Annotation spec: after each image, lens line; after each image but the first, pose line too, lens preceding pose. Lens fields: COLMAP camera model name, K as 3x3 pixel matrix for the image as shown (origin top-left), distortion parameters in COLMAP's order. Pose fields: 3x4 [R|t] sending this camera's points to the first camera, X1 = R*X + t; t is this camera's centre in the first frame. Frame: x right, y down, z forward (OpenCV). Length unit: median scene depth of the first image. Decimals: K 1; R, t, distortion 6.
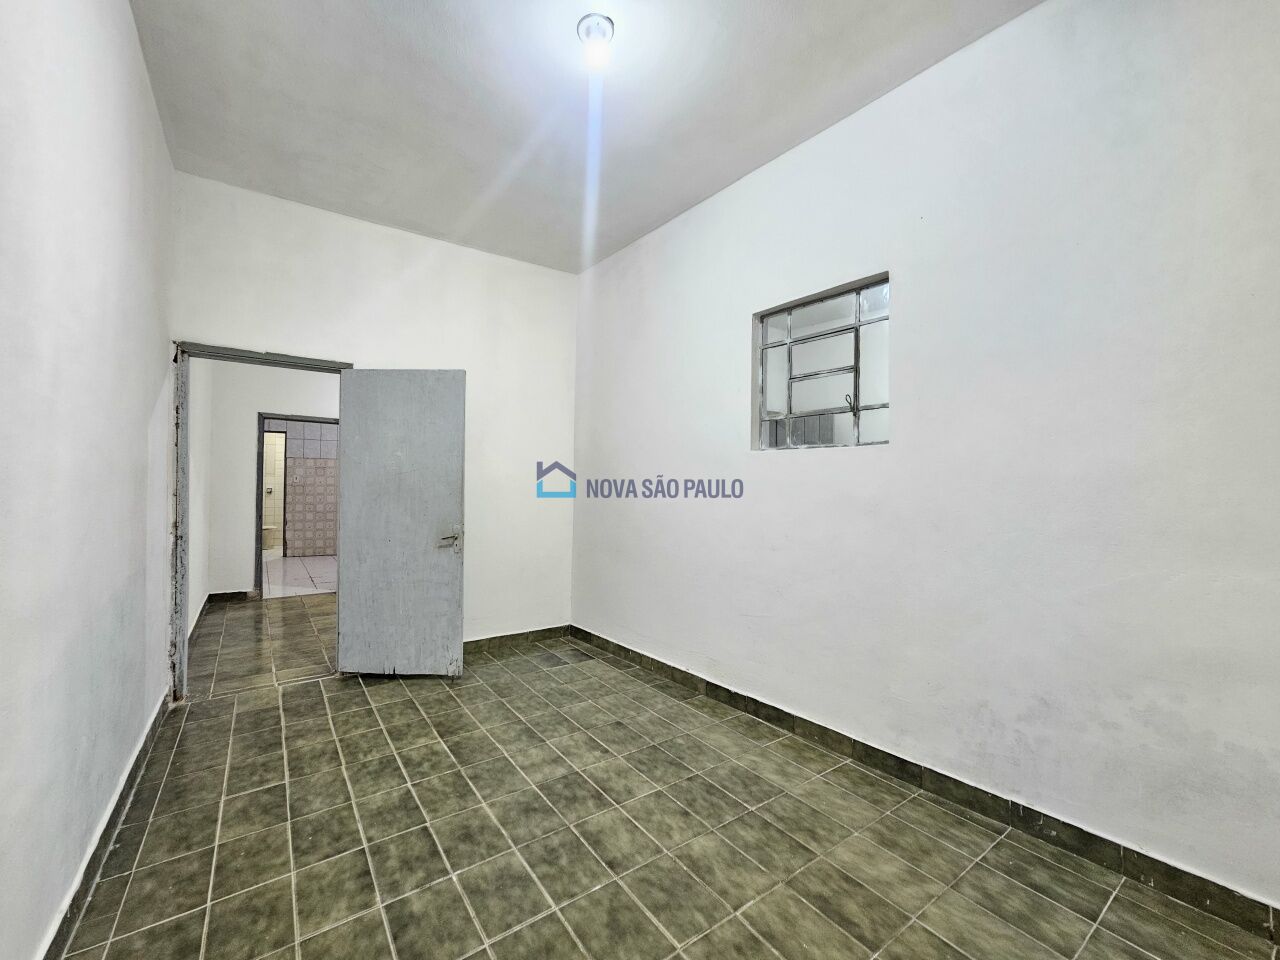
lens RADIAL K [[523.0, 0, 638.4], [0, 523.0, 480.2], [0, 0, 1]] dist [-0.008194, 0.001705]
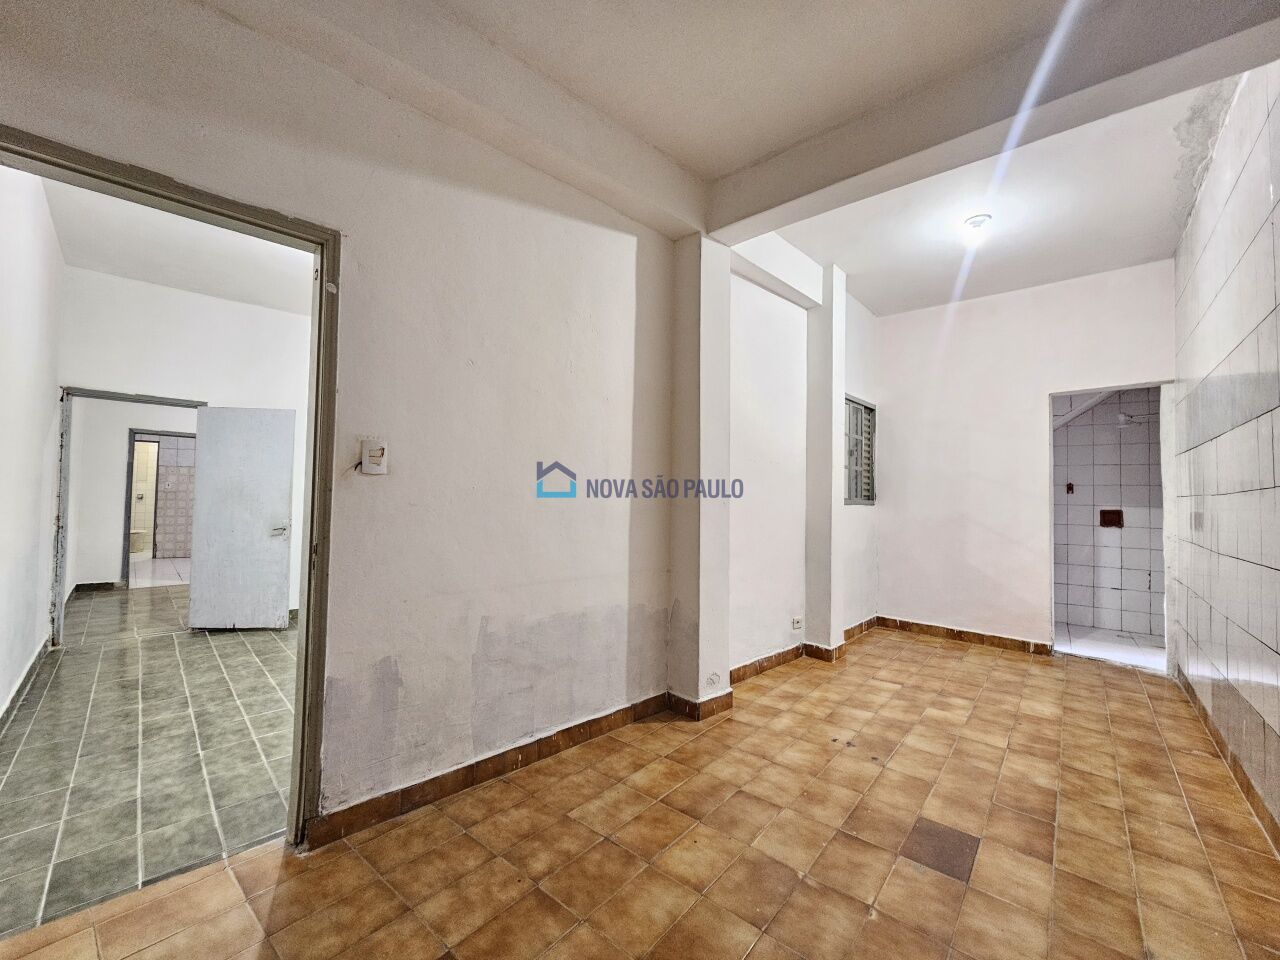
lens RADIAL K [[523.0, 0, 644.4], [0, 523.0, 481.9], [0, 0, 1]] dist [-0.008194, 0.001705]
pose [[0.988578, 0.013781, 0.150080, 0.512263], [-0.011078, 0.999761, -0.018837, -0.001935], [-0.150304, 0.016959, 0.988494, -0.692754]]
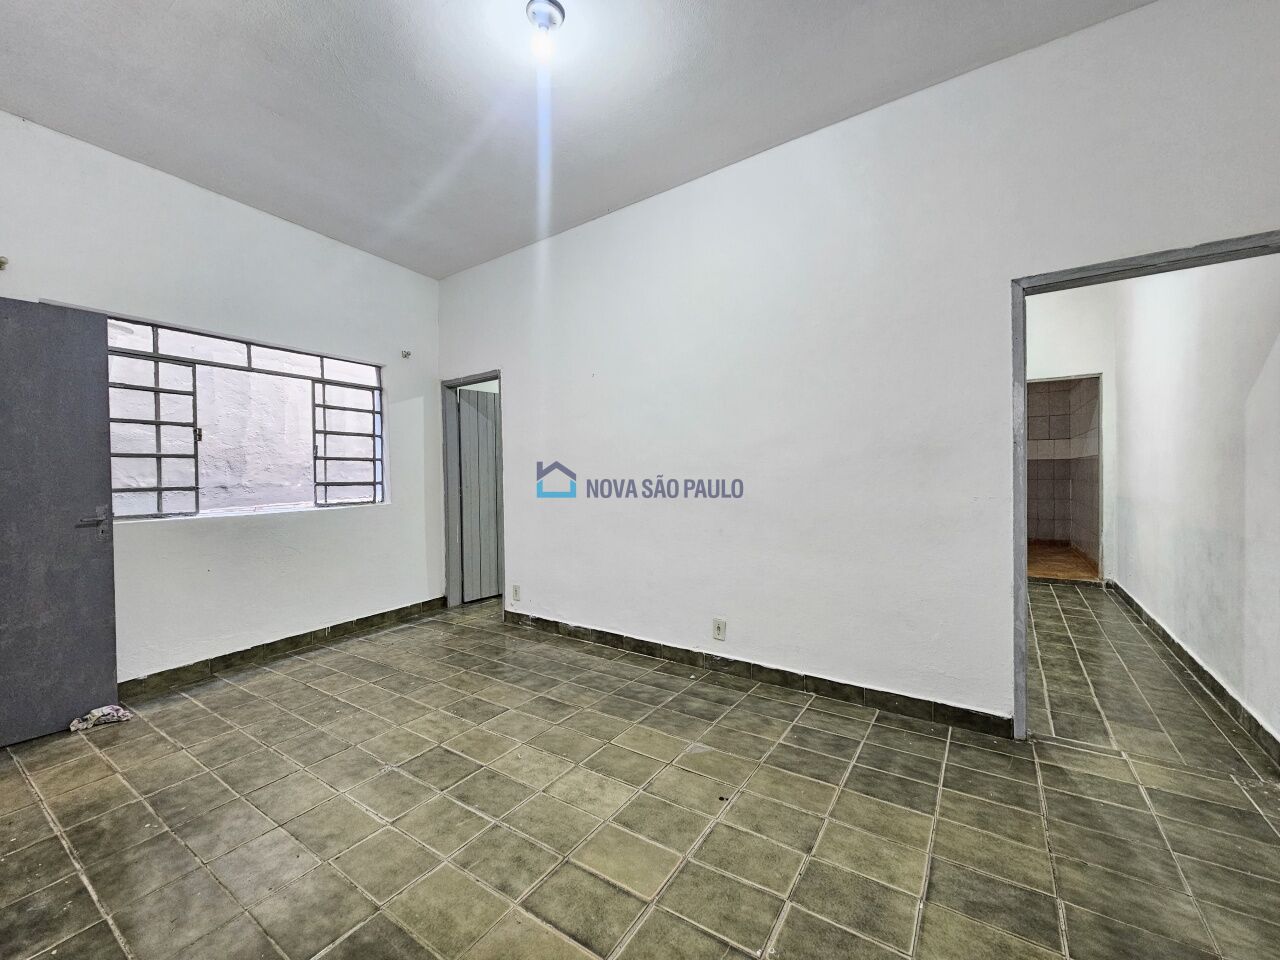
lens RADIAL K [[523.0, 0, 641.8], [0, 523.0, 477.7], [0, 0, 1]] dist [-0.008194, 0.001705]
pose [[-0.339060, -0.012024, 0.940688, -1.399806], [0.005832, 0.999872, 0.014882, 0.021835], [-0.940747, 0.010532, -0.338946, 2.282233]]
